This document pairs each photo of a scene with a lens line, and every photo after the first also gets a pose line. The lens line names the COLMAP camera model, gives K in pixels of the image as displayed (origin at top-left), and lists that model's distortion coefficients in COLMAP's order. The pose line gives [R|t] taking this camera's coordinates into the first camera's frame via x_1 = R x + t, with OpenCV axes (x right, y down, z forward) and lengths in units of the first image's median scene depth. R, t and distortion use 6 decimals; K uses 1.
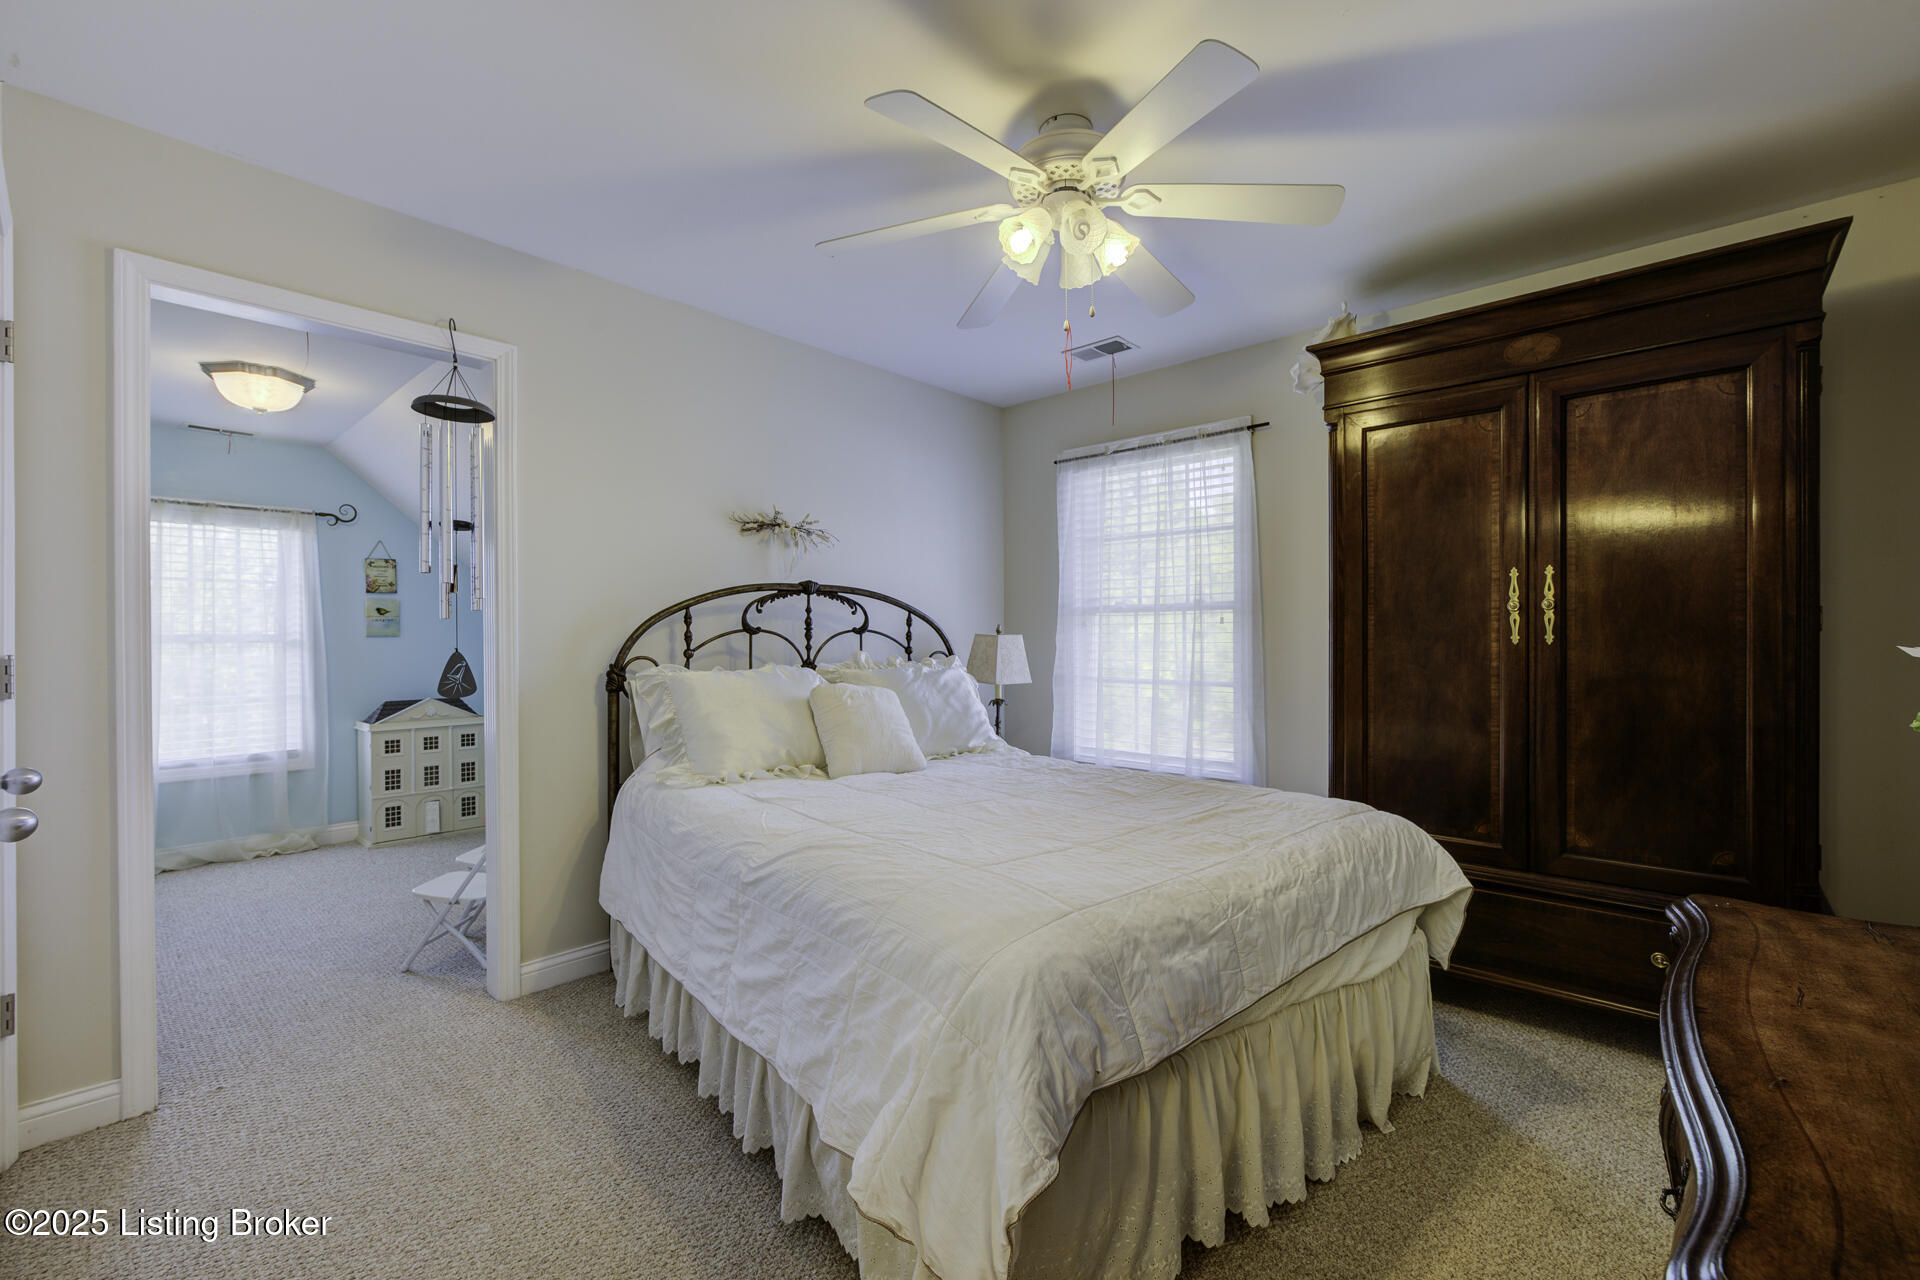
lens RADIAL K [[800.1, 0, 944.9], [0, 800.1, 645.7], [0, 0, 1]] dist [0.001769, -0.001120]
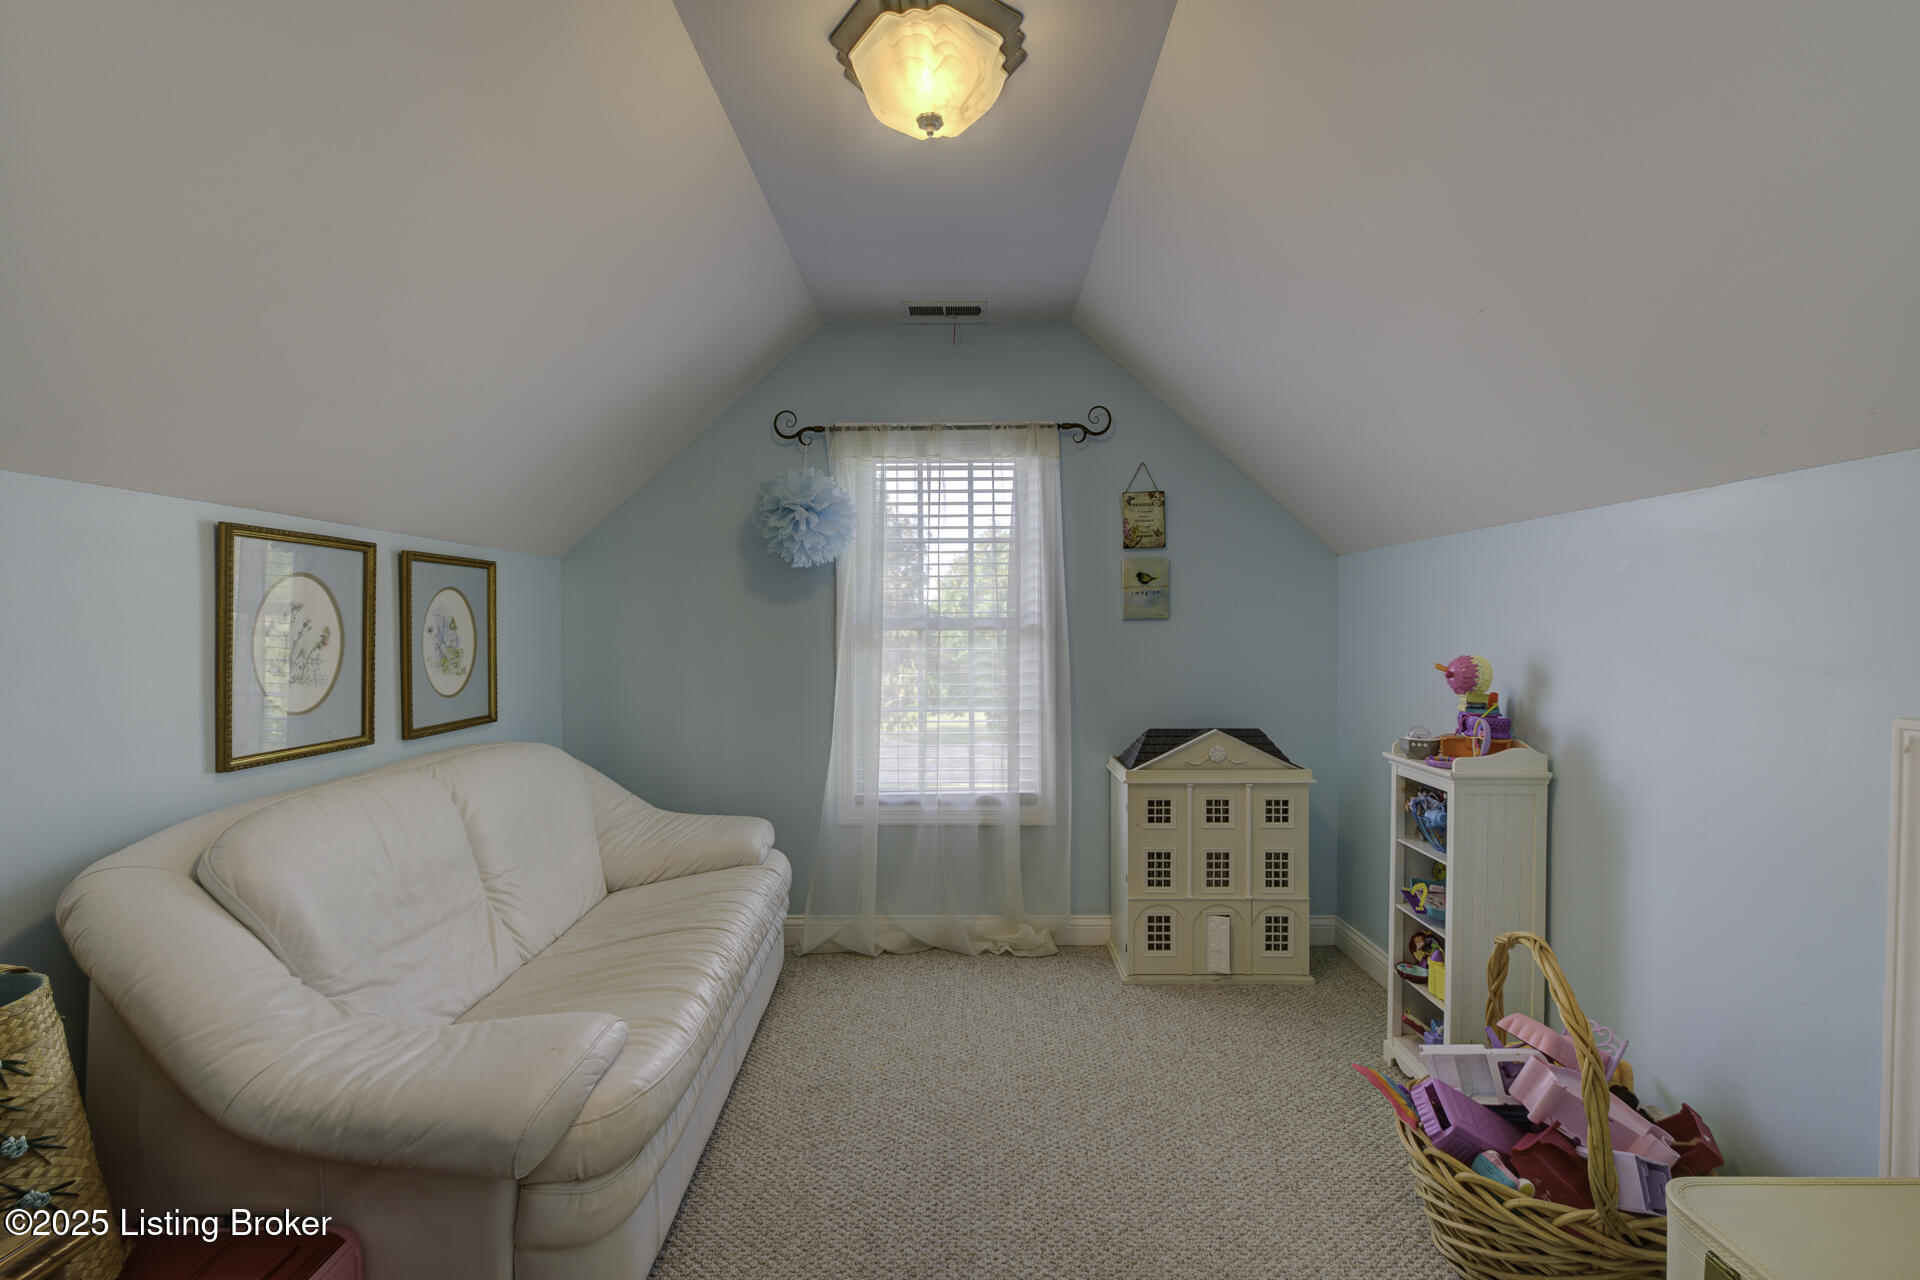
lens RADIAL K [[800.1, 0, 953.8], [0, 800.1, 633.2], [0, 0, 1]] dist [0.001769, -0.001120]
pose [[0.674930, 0.009910, -0.737815, -0.367180], [-0.006943, 0.999951, 0.007079, -0.004964], [0.737849, 0.000345, 0.674966, 0.503845]]
